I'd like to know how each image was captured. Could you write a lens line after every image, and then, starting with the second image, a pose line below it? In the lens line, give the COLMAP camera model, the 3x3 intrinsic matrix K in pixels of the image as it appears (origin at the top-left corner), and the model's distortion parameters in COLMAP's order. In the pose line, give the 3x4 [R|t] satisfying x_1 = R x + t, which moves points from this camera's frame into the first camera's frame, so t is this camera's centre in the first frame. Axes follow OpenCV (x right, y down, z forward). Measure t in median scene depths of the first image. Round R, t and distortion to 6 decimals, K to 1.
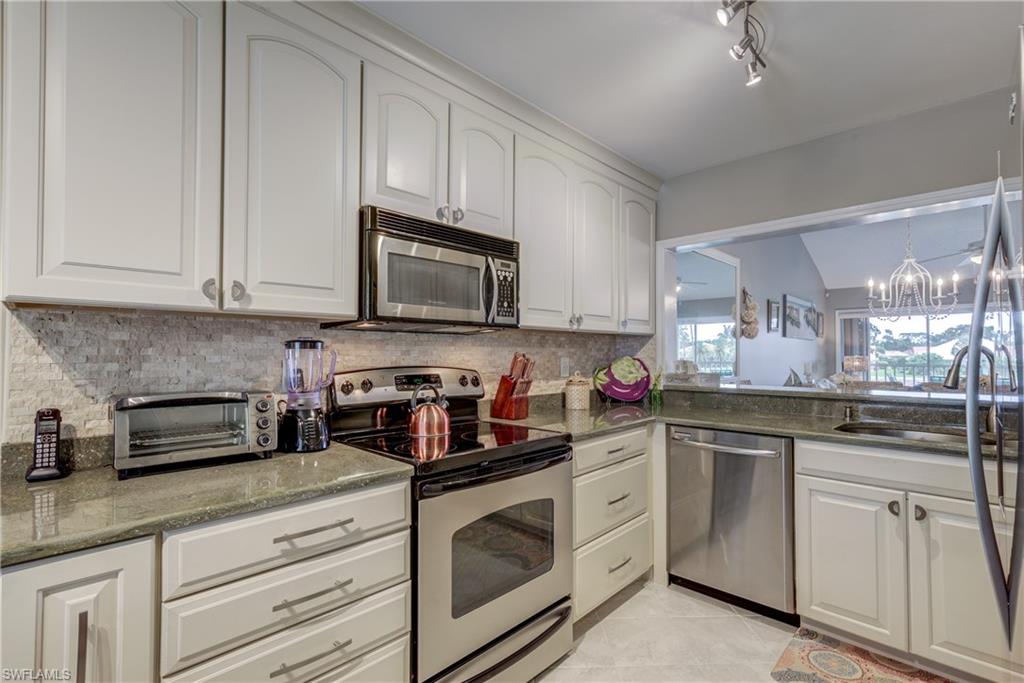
lens RADIAL K [[463.8, 0, 512.5], [0, 463.8, 341.3], [0, 0, 1]] dist [-0.020085, 0.006838]
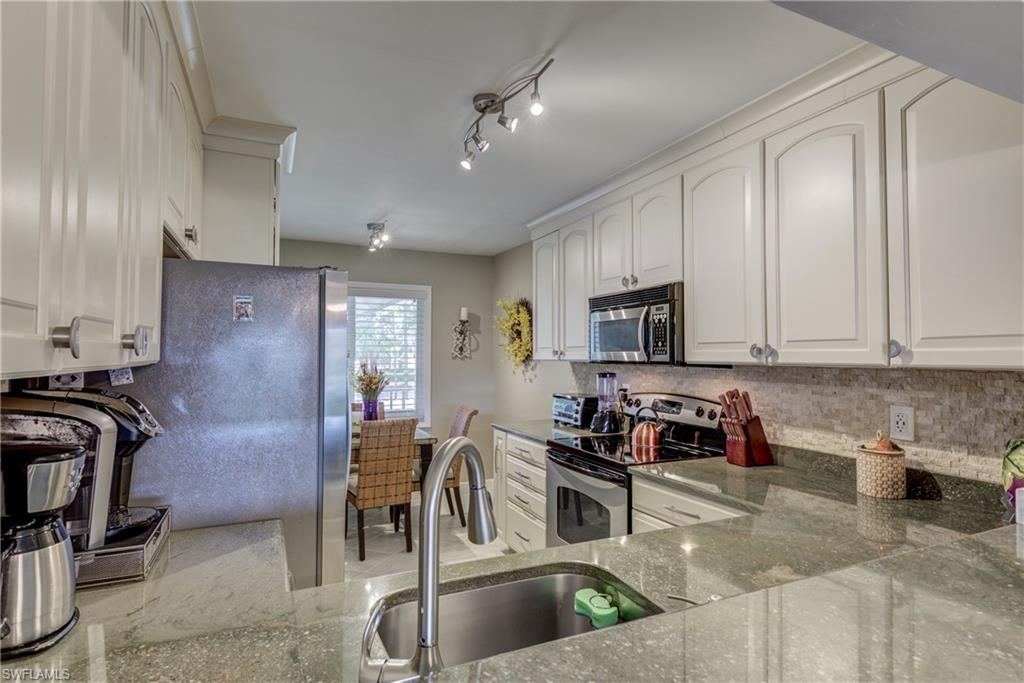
lens RADIAL K [[543.9, 0, 514.0], [0, 543.9, 342.4], [0, 0, 1]] dist [0.001403, 0.000093]
pose [[-0.371124, -0.025856, -0.928223, 1.338799], [0.016602, 0.999268, -0.034472, -0.043541], [0.928435, -0.028204, -0.370423, 1.154819]]
